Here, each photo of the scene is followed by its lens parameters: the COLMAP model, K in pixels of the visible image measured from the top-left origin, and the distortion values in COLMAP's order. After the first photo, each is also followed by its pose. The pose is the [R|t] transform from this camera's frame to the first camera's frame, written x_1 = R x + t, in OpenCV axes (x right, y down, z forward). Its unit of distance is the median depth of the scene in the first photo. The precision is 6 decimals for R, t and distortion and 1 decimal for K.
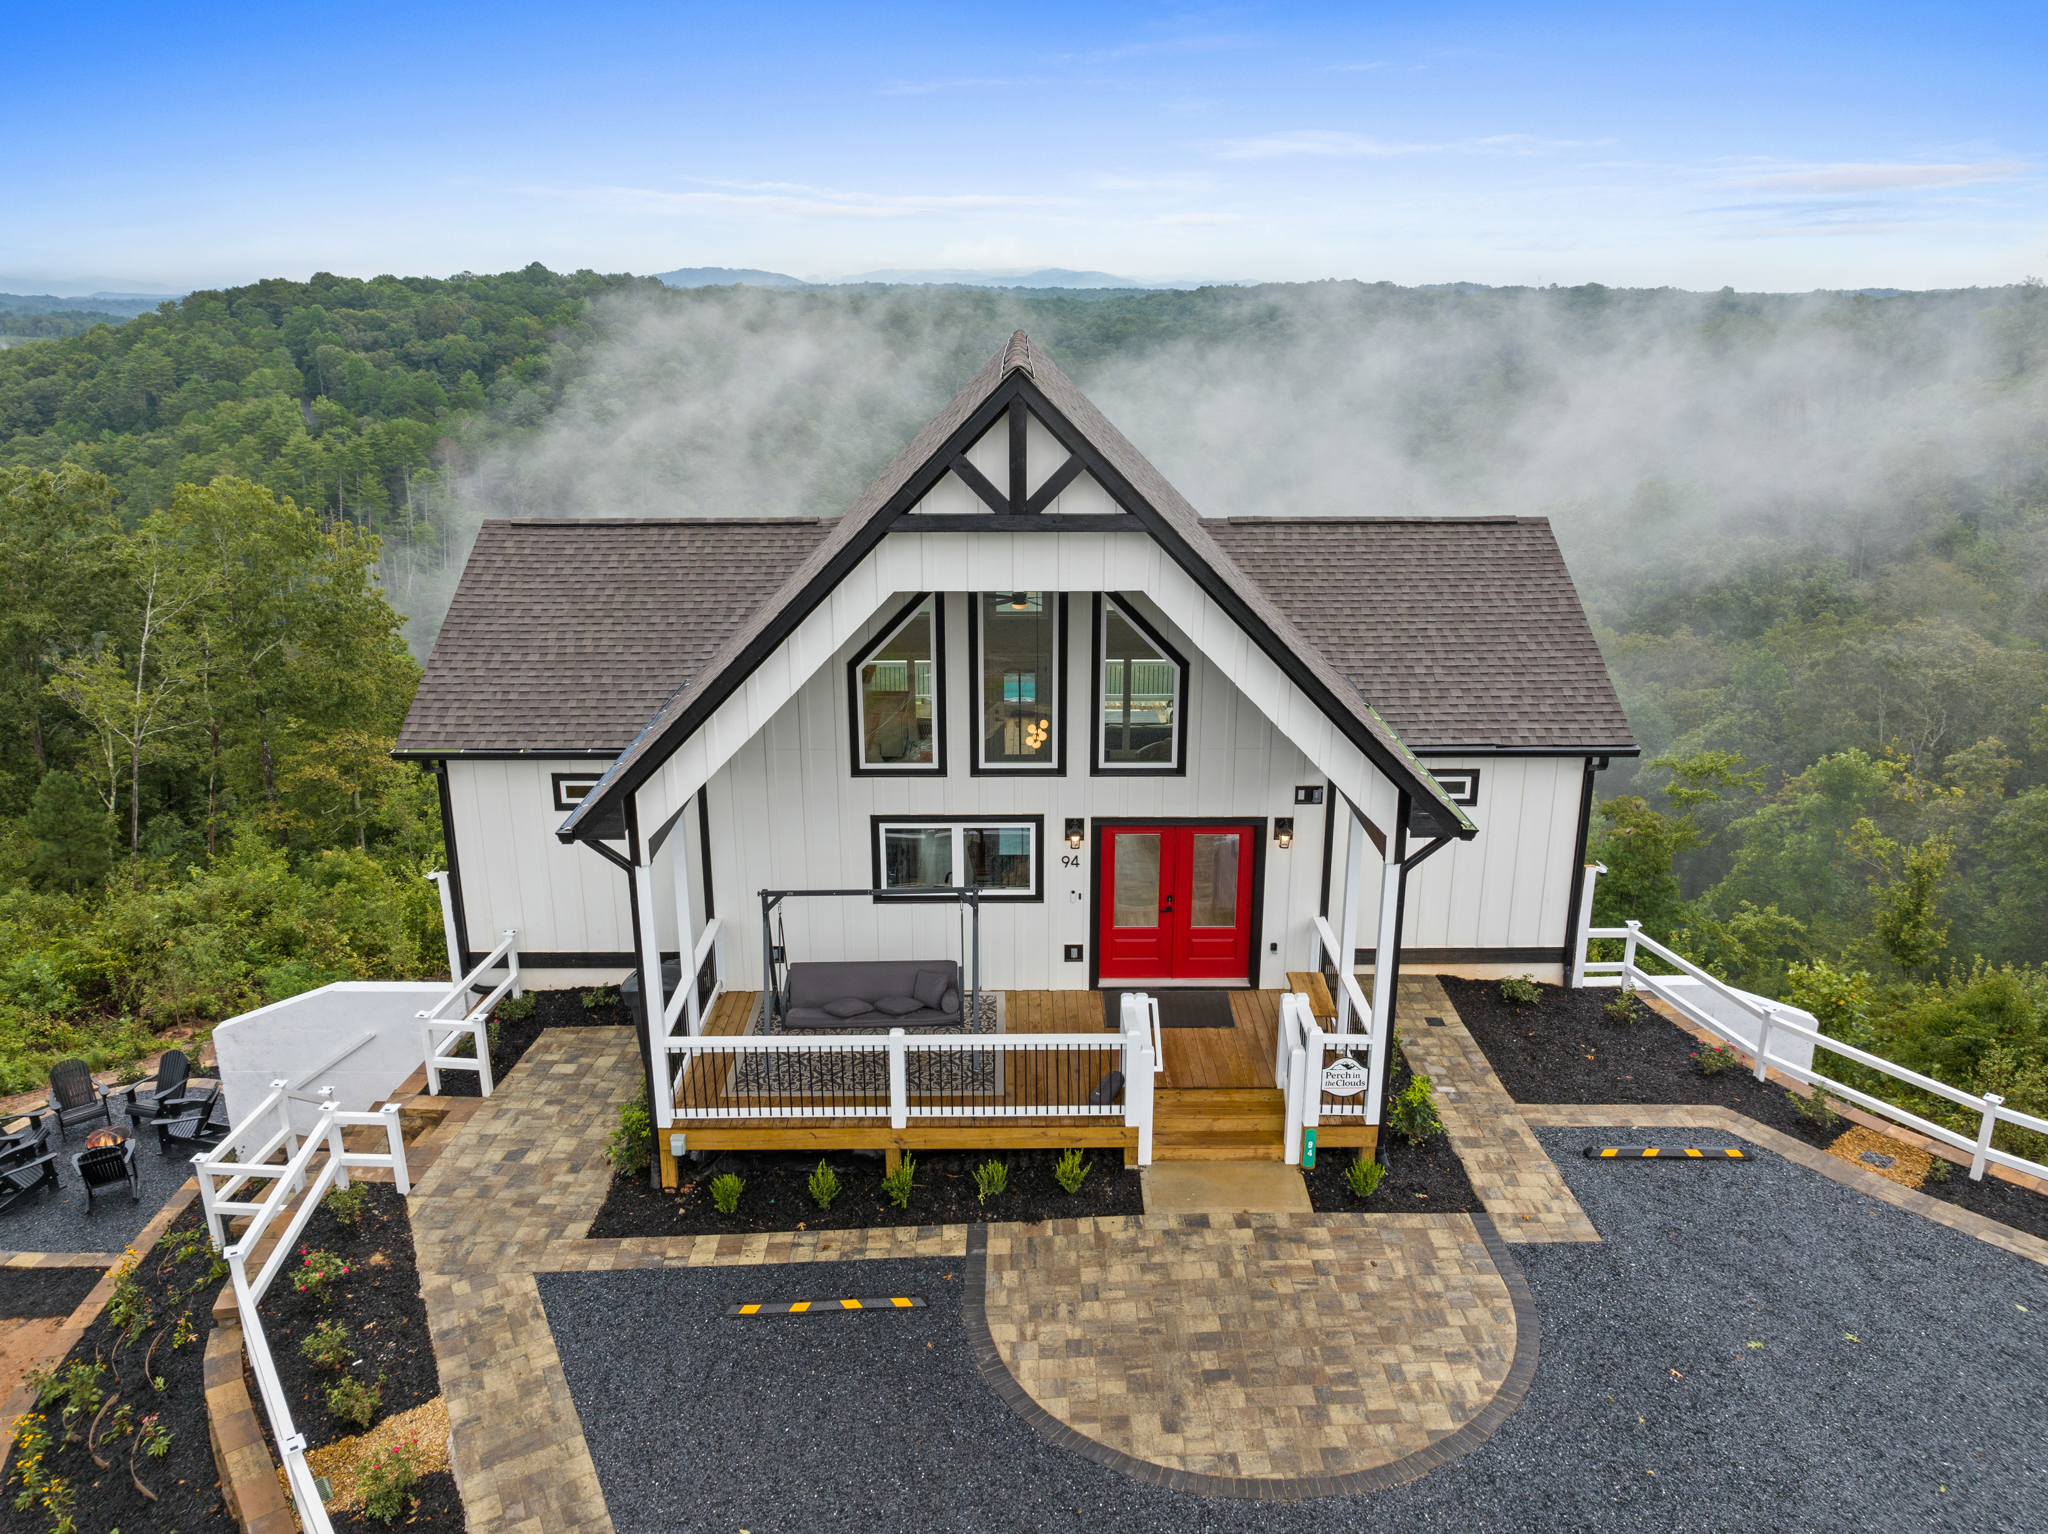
lens RADIAL K [[1456.9, 0, 1028.7], [0, 1456.9, 758.9], [0, 0, 1]] dist [-0.038459, 0.004629]
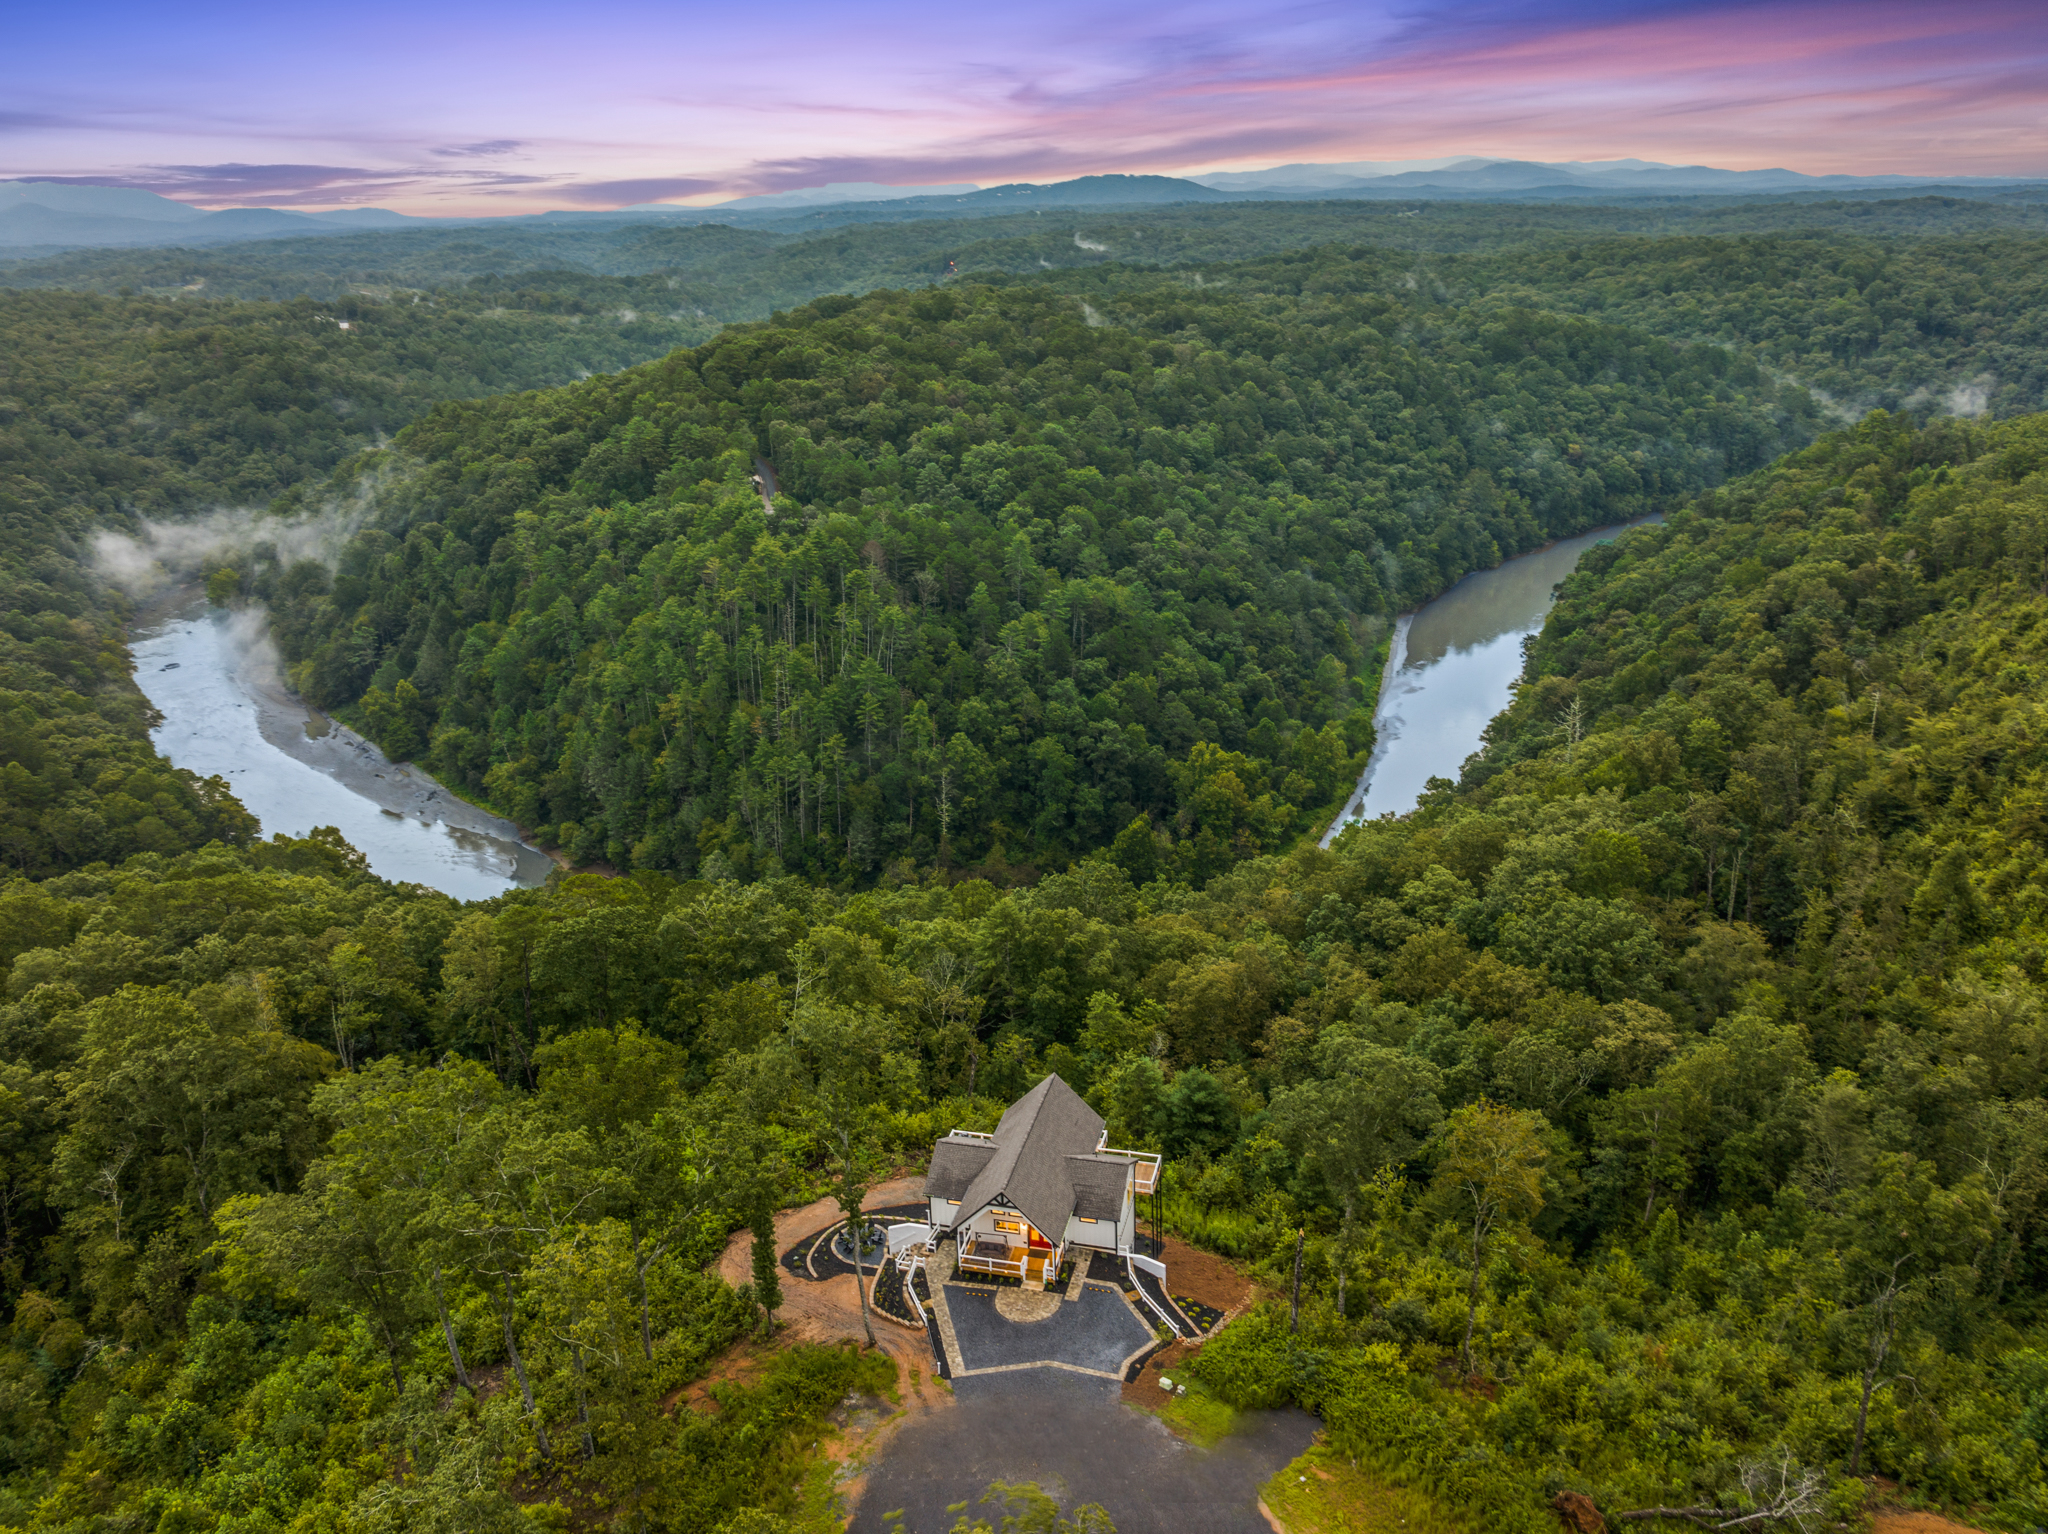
lens RADIAL K [[1448.5, 0, 1024.0], [0, 1448.5, 767.0], [0, 0, 1]] dist [-0.035103, -0.001893]
pose [[0.965831, 0.058371, -0.252515, 1.592358], [-0.045688, 0.997396, 0.055805, -2.433350], [0.255115, -0.042361, 0.965982, -5.307301]]
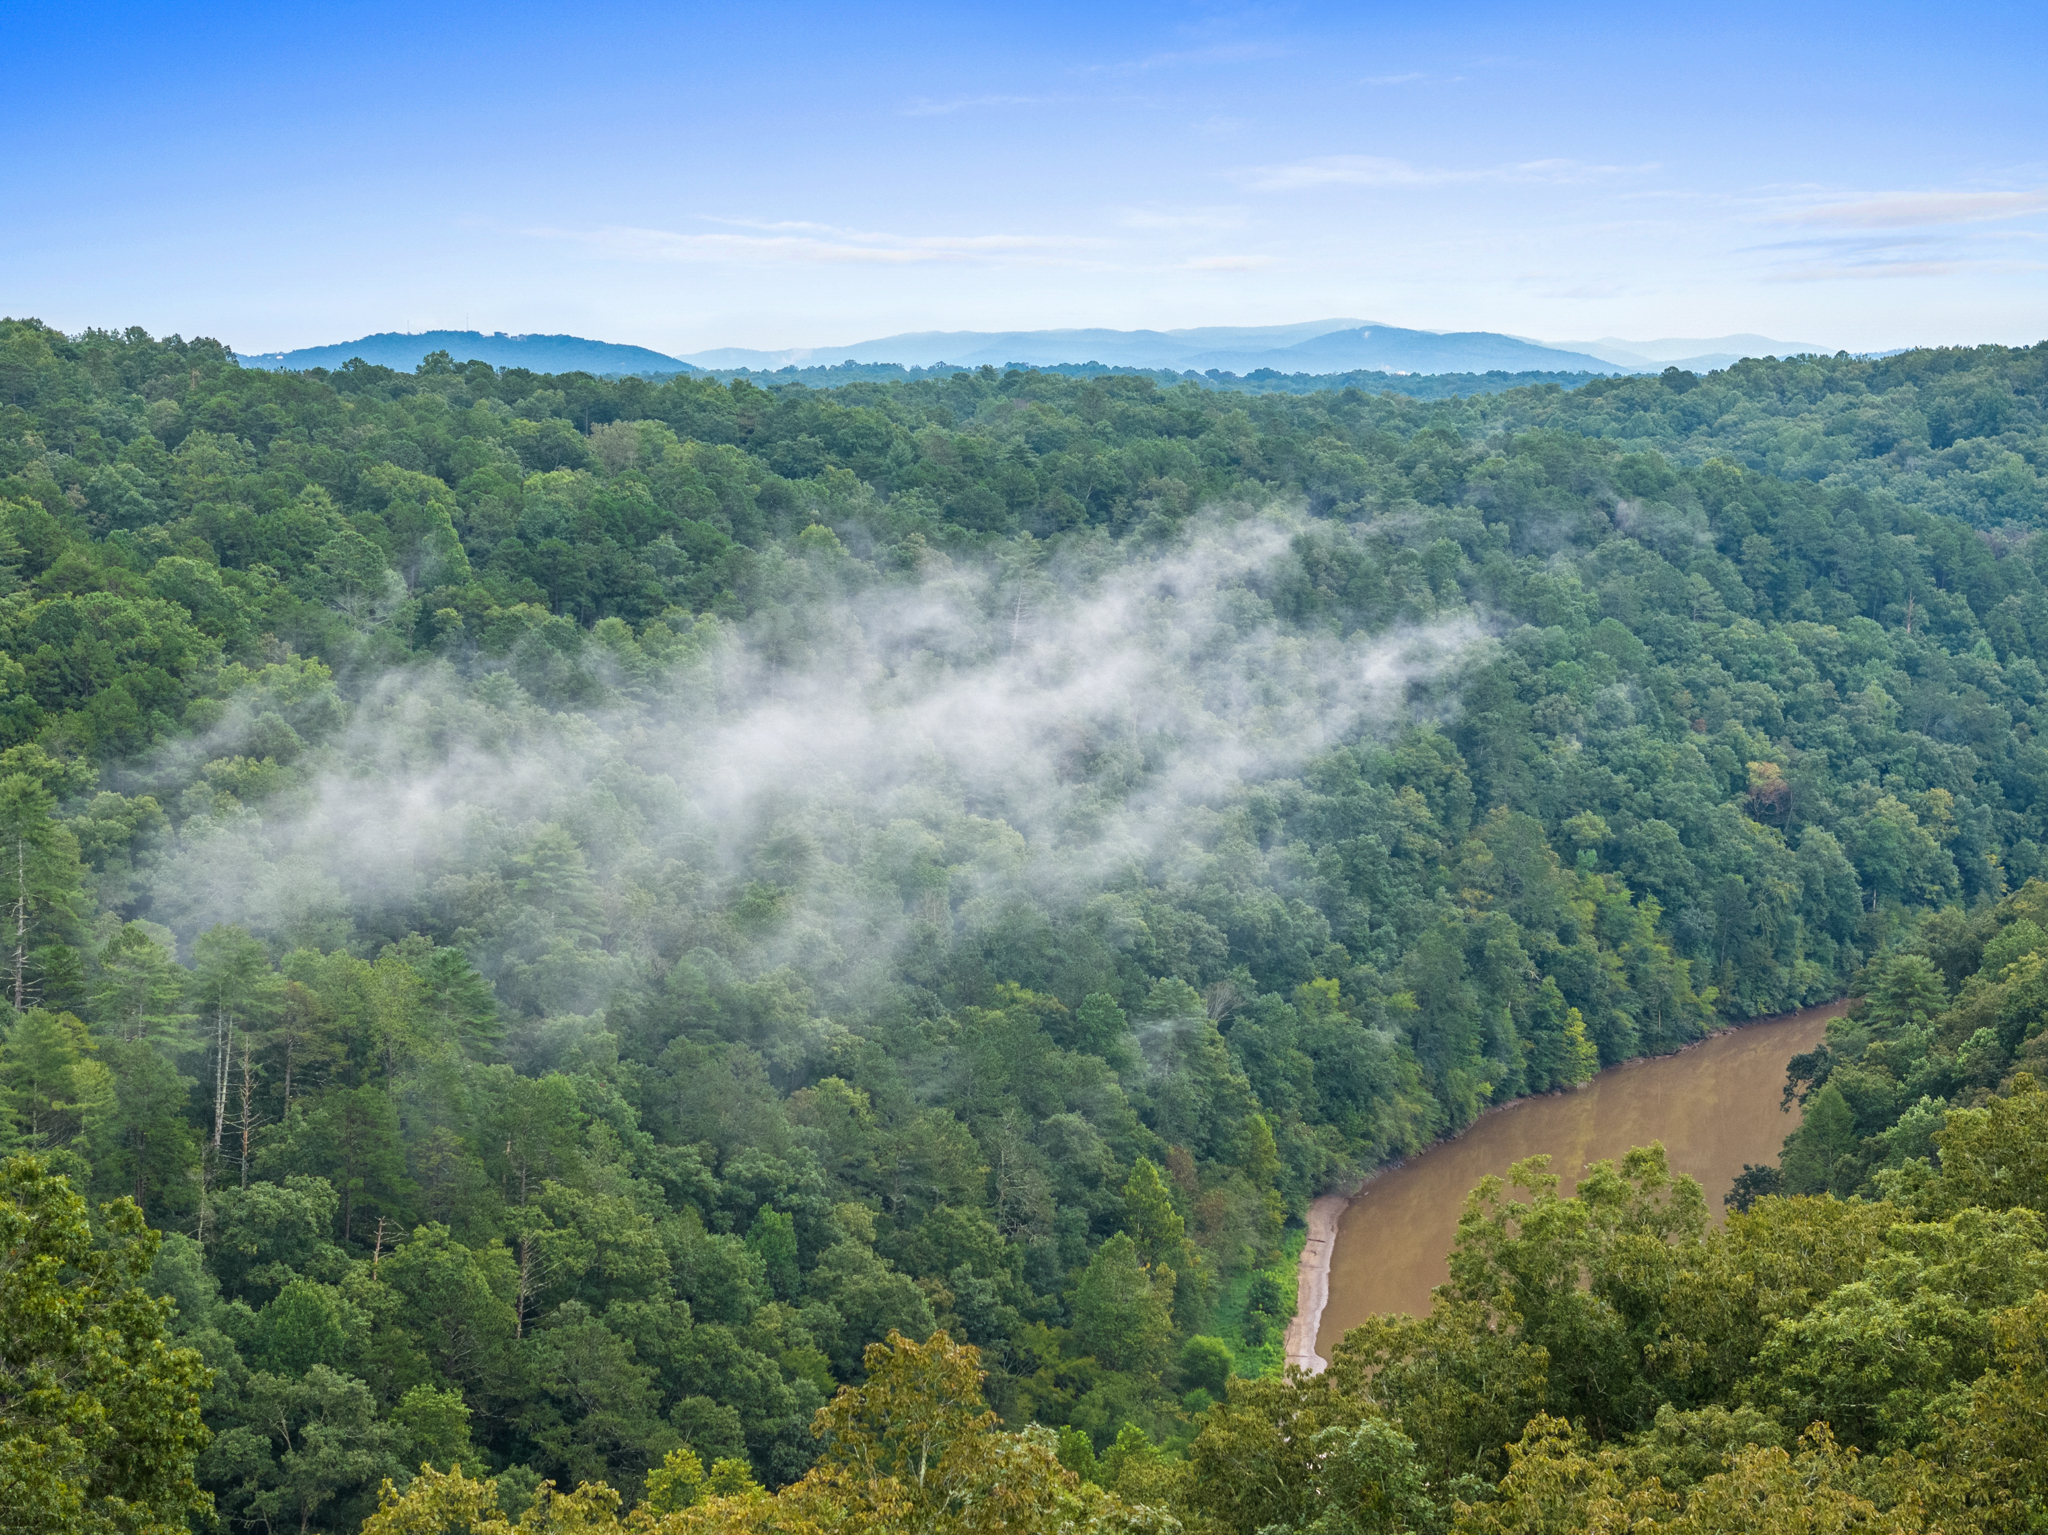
lens RADIAL K [[4147.9, 0, 1024.0], [0, 4147.9, 767.5], [0, 0, 1]] dist [-0.060343, 0.026638]
pose [[0.997983, -0.002852, -0.063423, 0.901765], [-0.010985, 0.976163, -0.216761, -0.217707], [0.062529, 0.217021, 0.974162, 1.495368]]
